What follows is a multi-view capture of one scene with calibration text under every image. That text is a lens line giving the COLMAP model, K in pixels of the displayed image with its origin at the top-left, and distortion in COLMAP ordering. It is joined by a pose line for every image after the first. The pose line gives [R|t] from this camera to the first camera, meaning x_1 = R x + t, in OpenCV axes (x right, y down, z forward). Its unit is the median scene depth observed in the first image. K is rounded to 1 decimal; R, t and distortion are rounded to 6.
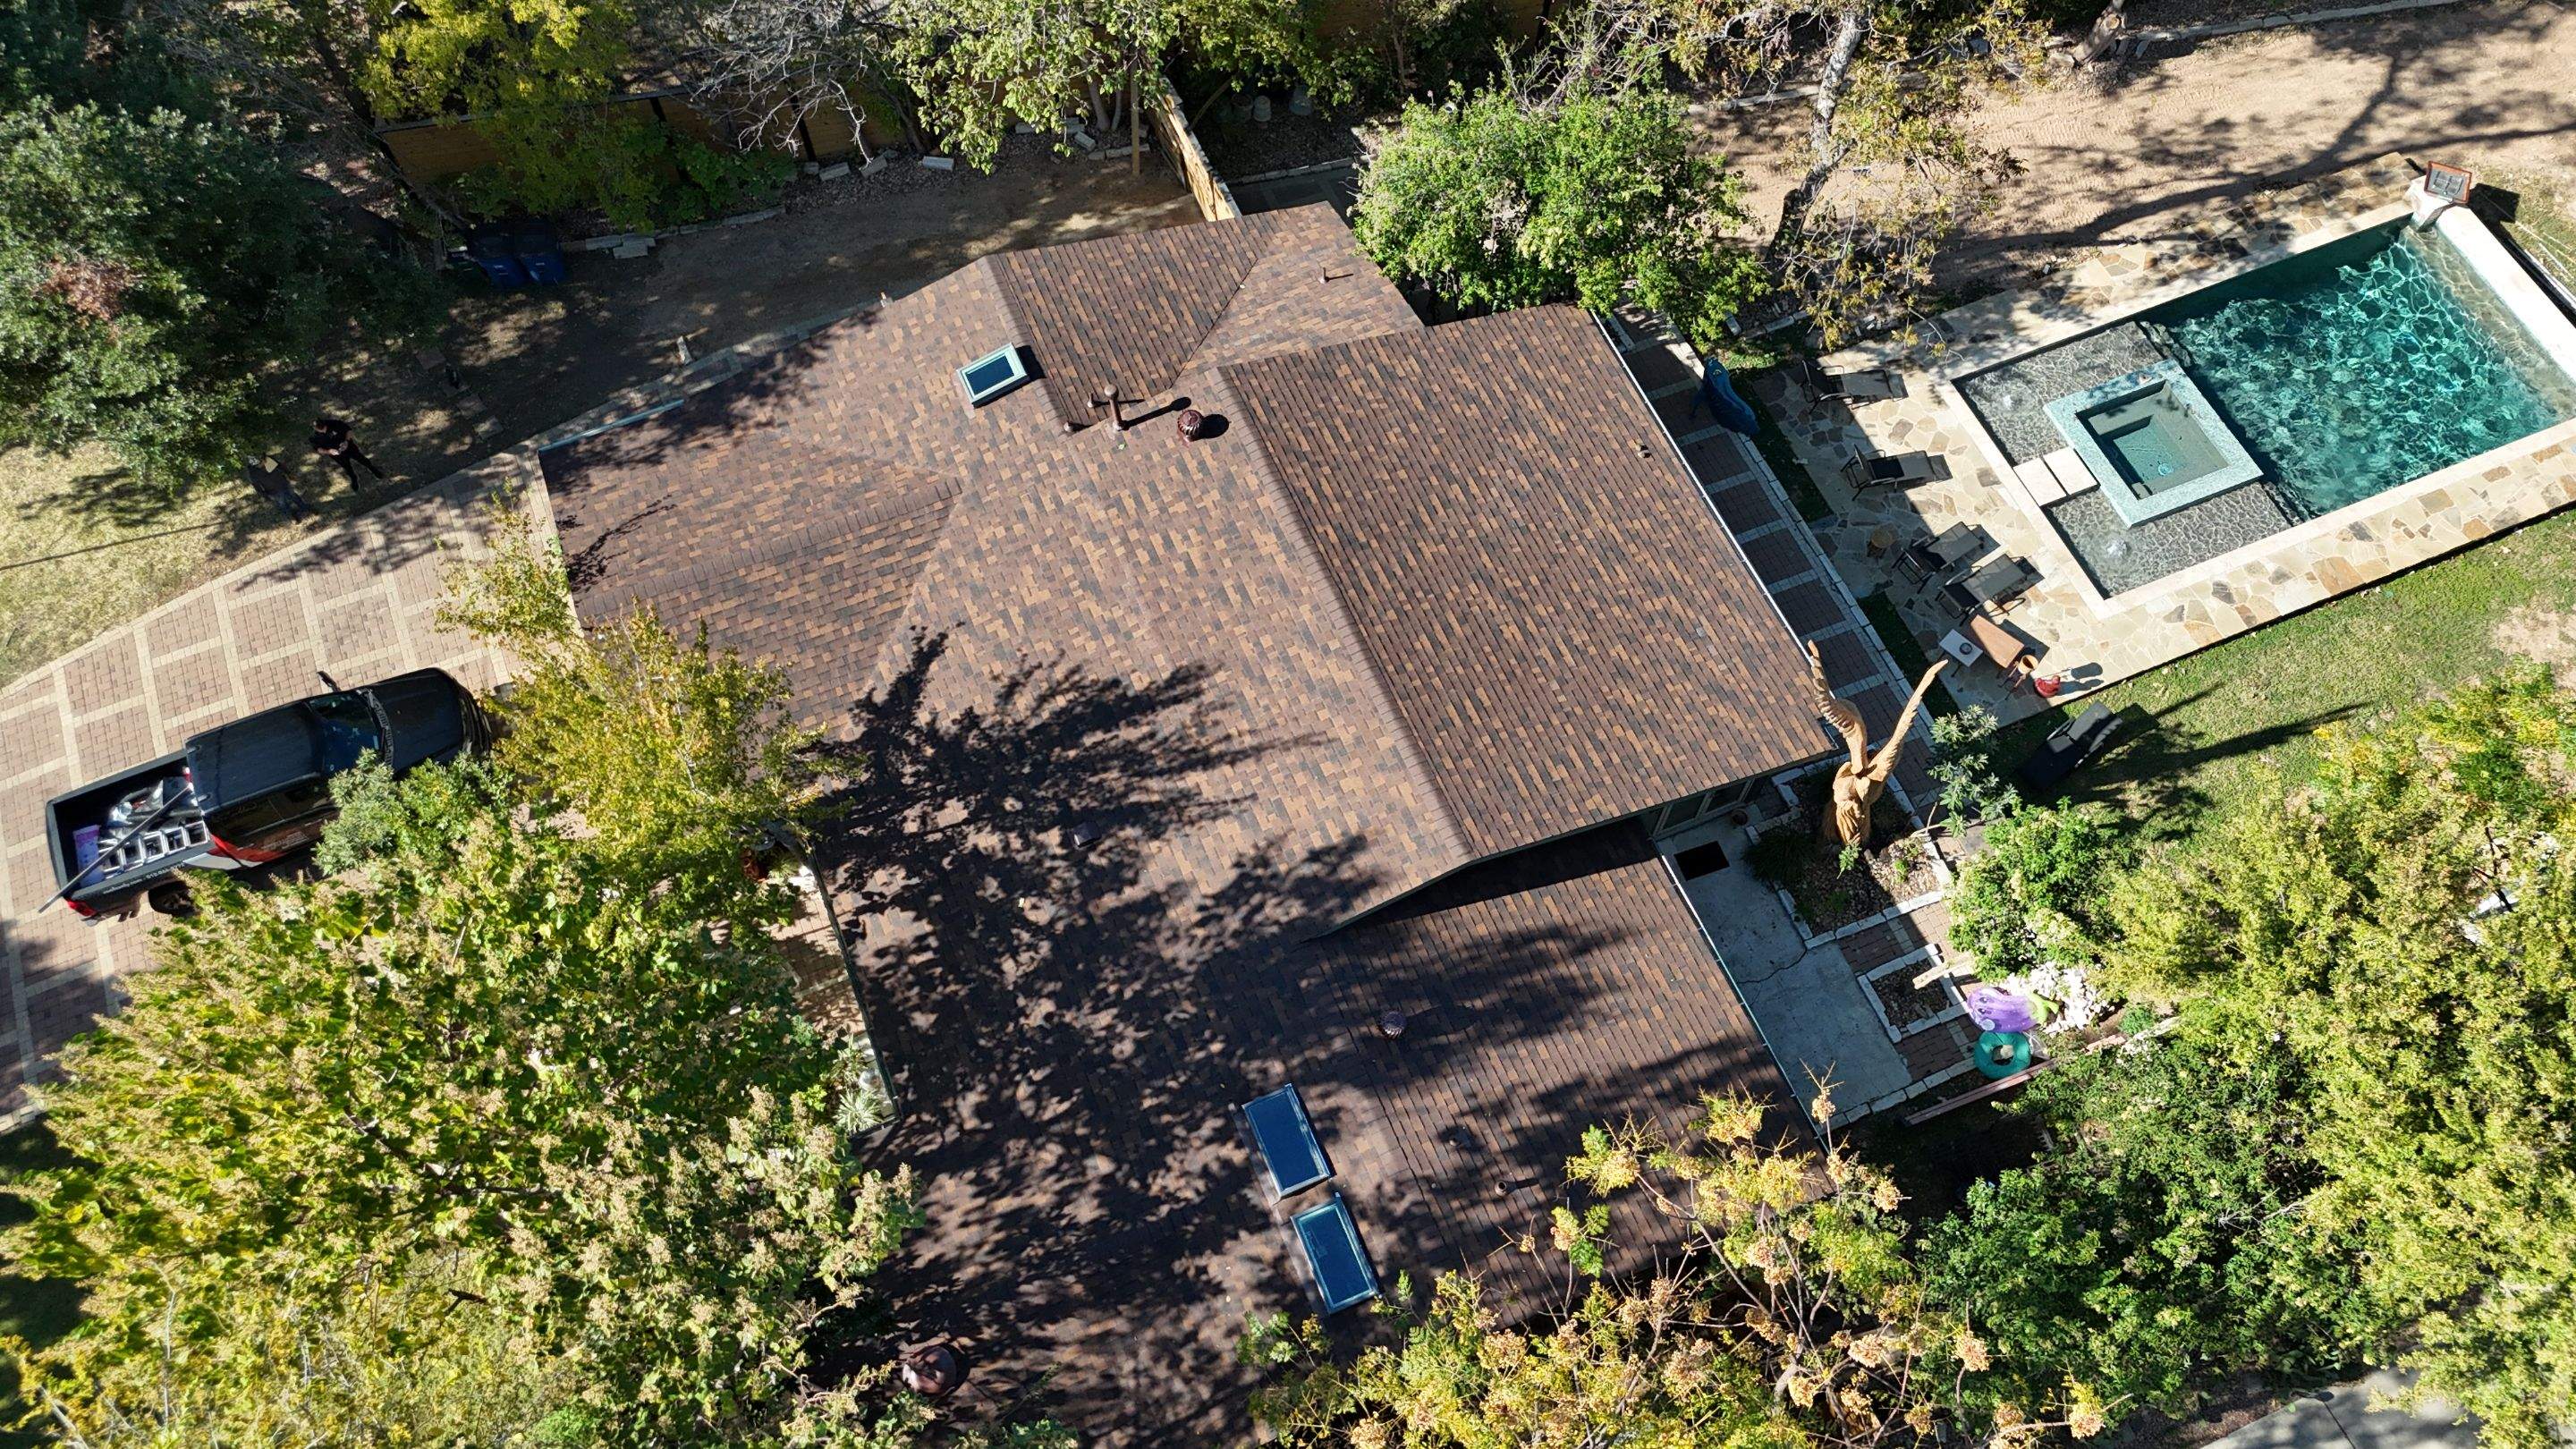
lens RADIAL K [[1894.1, 0, 1299.2], [0, 1894.1, 729.8], [0, 0, 1]] dist [0.076566, -0.071196]
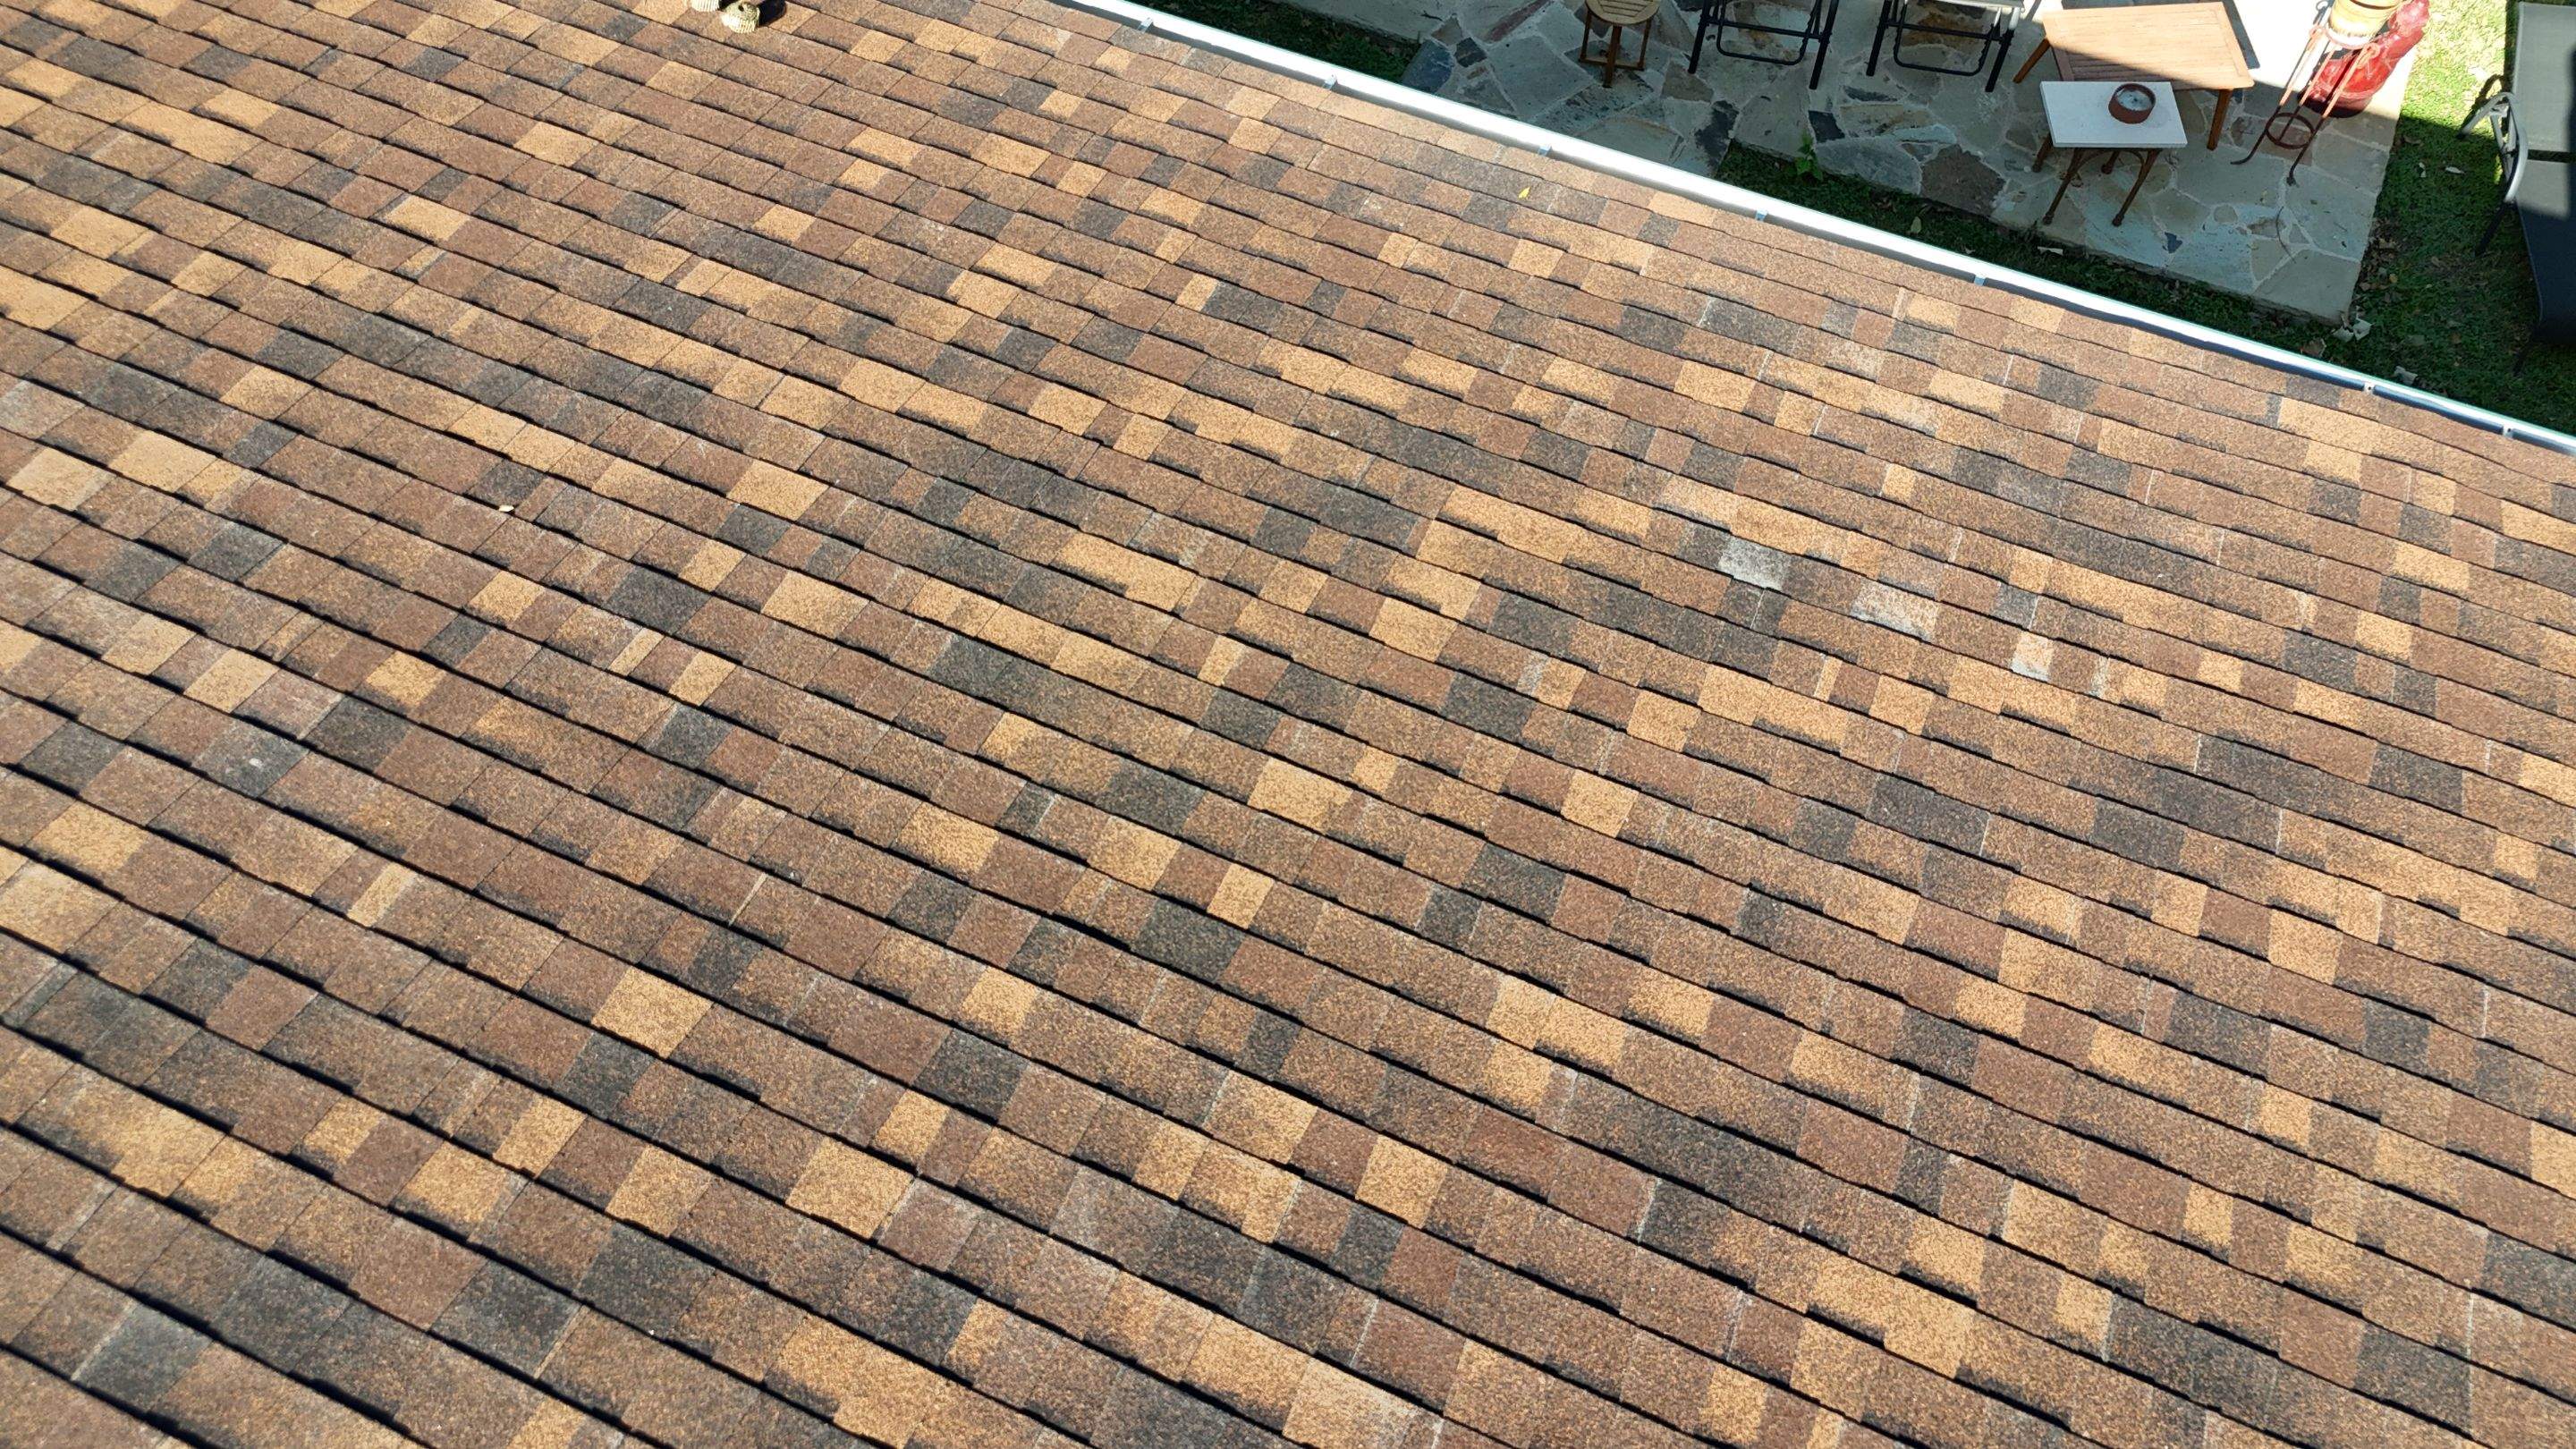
lens RADIAL K [[1894.1, 0, 1287.0], [0, 1894.1, 734.8], [0, 0, 1]] dist [0.076566, -0.071196]
pose [[0.732140, -0.610461, 0.302172, 0.129833], [0.620457, 0.780744, 0.073973, -0.077424], [-0.281077, 0.133327, 0.950379, 0.883349]]
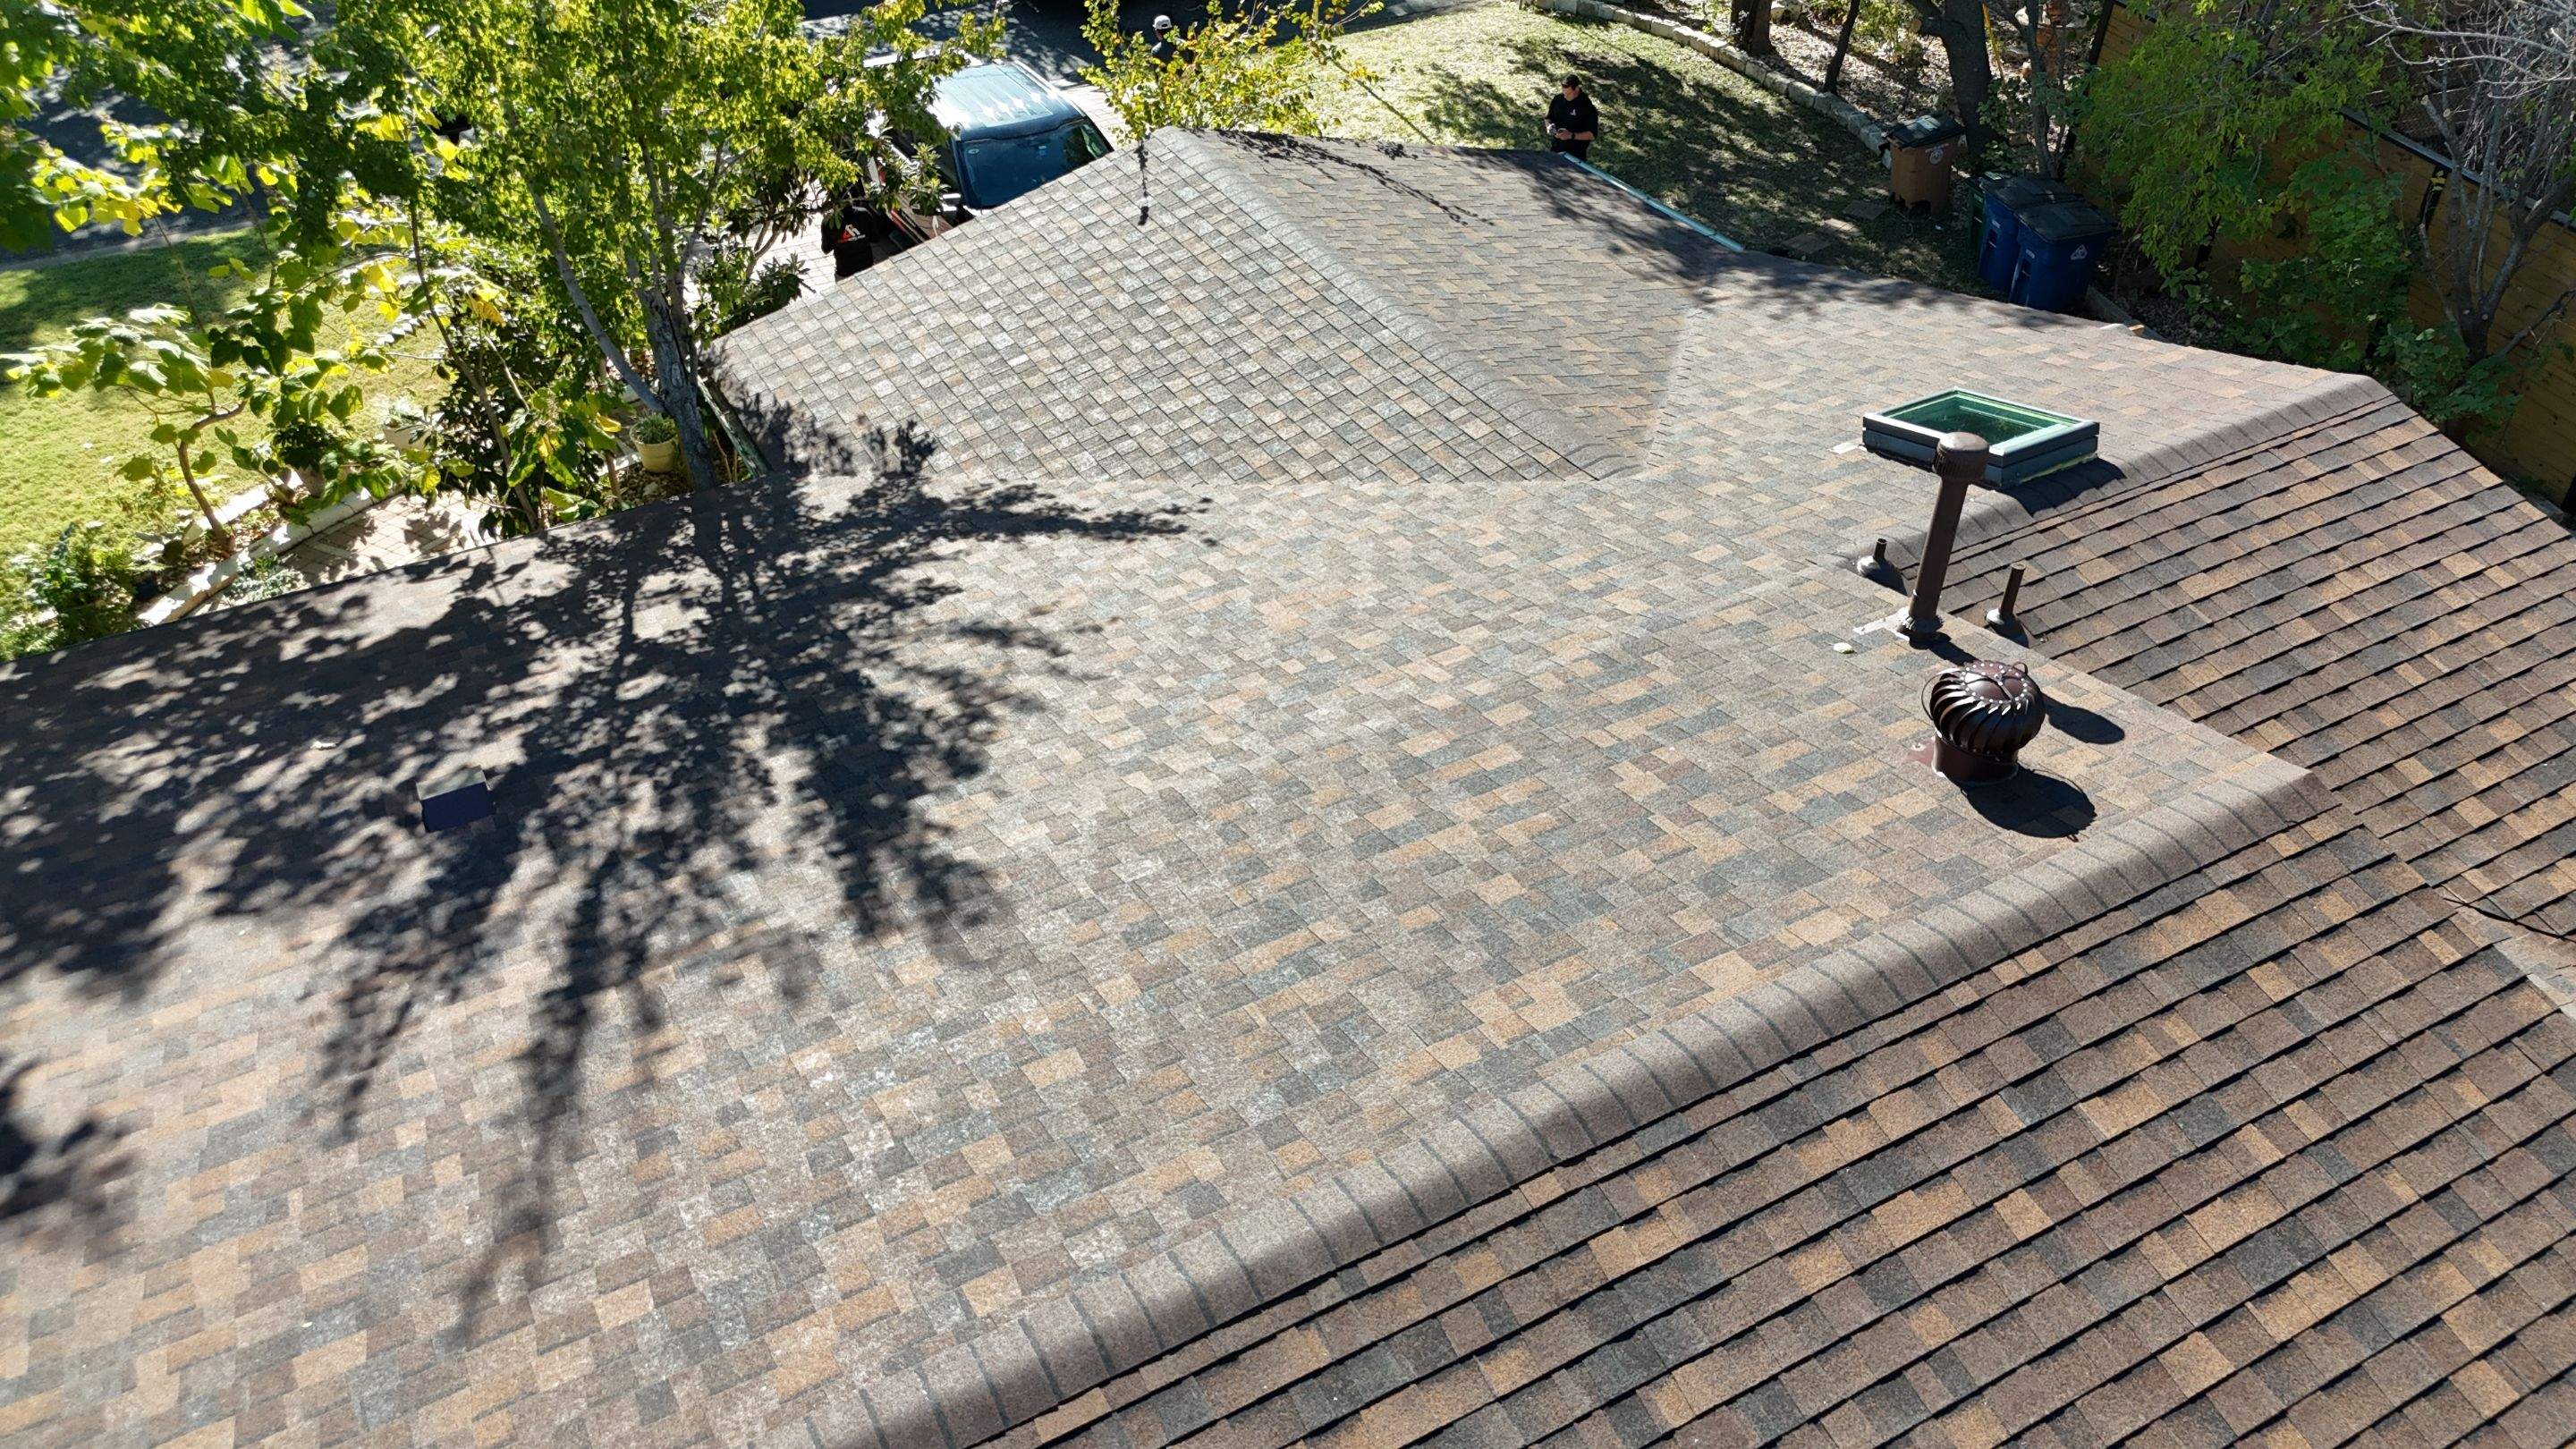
lens RADIAL K [[1894.1, 0, 1292.7], [0, 1894.1, 720.9], [0, 0, 1]] dist [0.076566, -0.071196]
pose [[0.094474, 0.603900, -0.791441, 0.139031], [-0.893089, 0.402662, 0.200639, -0.132801], [0.439849, 0.687872, 0.577377, 0.832820]]
